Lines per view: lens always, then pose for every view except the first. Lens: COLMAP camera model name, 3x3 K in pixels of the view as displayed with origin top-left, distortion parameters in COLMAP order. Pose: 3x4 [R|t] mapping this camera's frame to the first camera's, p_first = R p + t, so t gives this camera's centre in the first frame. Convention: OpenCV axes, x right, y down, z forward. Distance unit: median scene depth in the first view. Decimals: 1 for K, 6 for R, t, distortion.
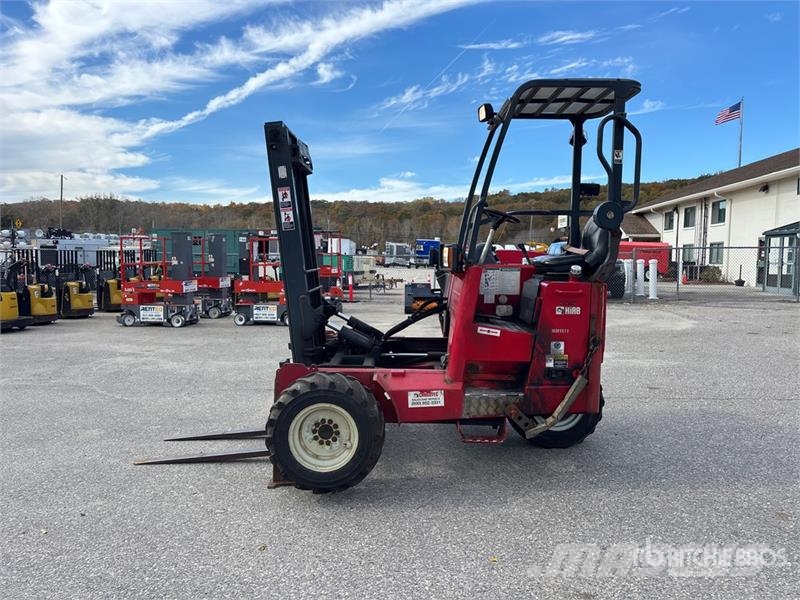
lens RADIAL K [[600.1, 0, 399.2], [0, 600.1, 295.5], [0, 0, 1]] dist [0.068733, -0.085345]
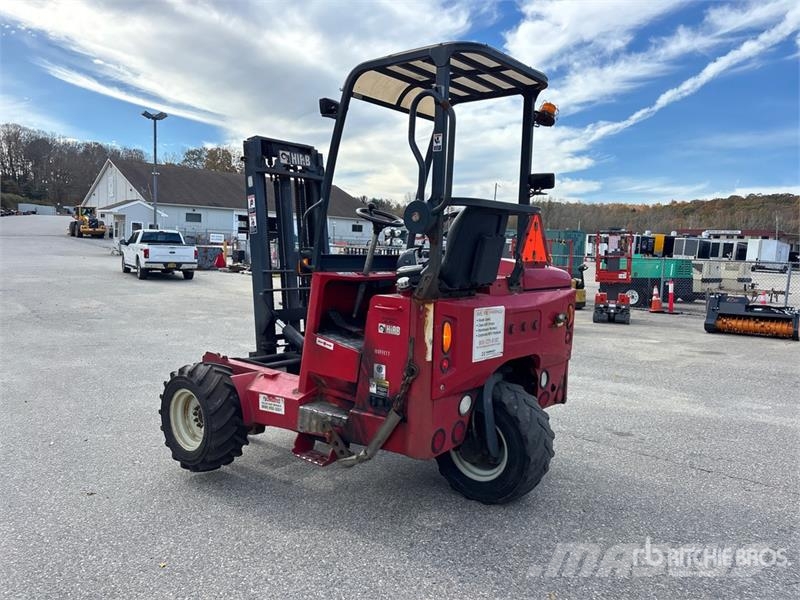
lens RADIAL K [[597.8, 0, 391.4], [0, 597.8, 292.0], [0, 0, 1]] dist [0.062229, -0.091077]
pose [[0.766716, 0.061880, -0.638997, 0.798650], [-0.066023, 0.997666, 0.017393, -0.041240], [0.638583, 0.028853, 0.769012, 0.351043]]
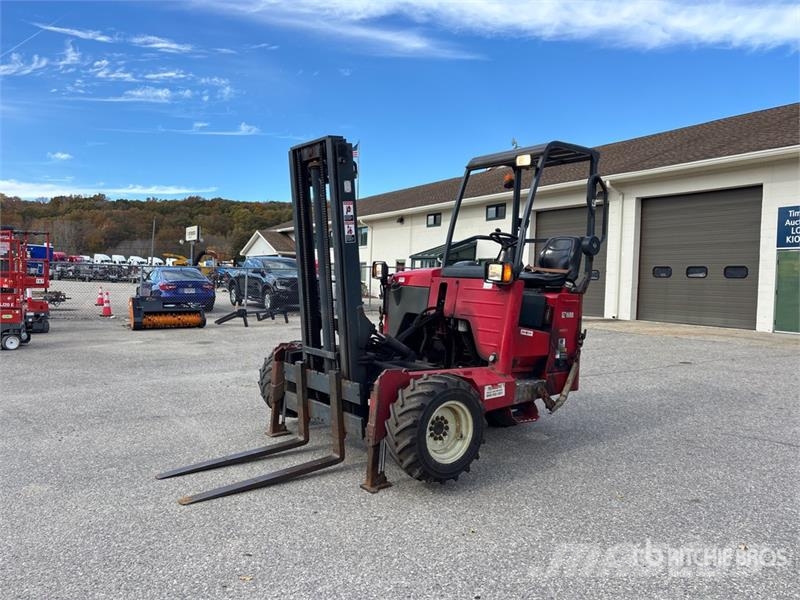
lens RADIAL K [[600.1, 0, 399.2], [0, 600.1, 295.5], [0, 0, 1]] dist [0.068733, -0.085345]
pose [[0.806093, 0.000969, 0.591788, -0.800594], [0.012595, 0.999744, -0.018792, 0.001812], [-0.591655, 0.022601, 0.805875, 0.137830]]
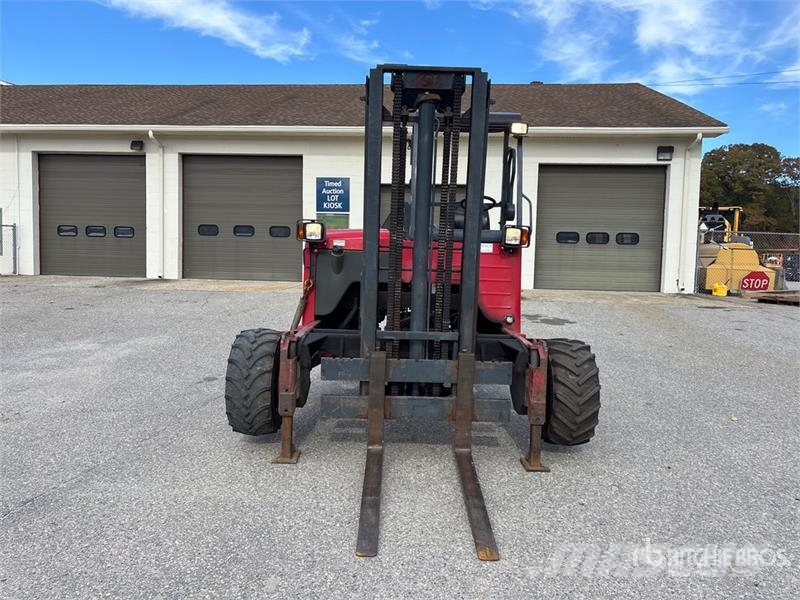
lens RADIAL K [[609.3, 0, 383.6], [0, 609.3, 289.2], [0, 0, 1]] dist [0.010858, -0.005773]
pose [[0.009989, -0.067281, 0.997684, -1.190455], [0.037447, 0.997059, 0.066864, -0.048951], [-0.999249, 0.036693, 0.012479, 1.260986]]
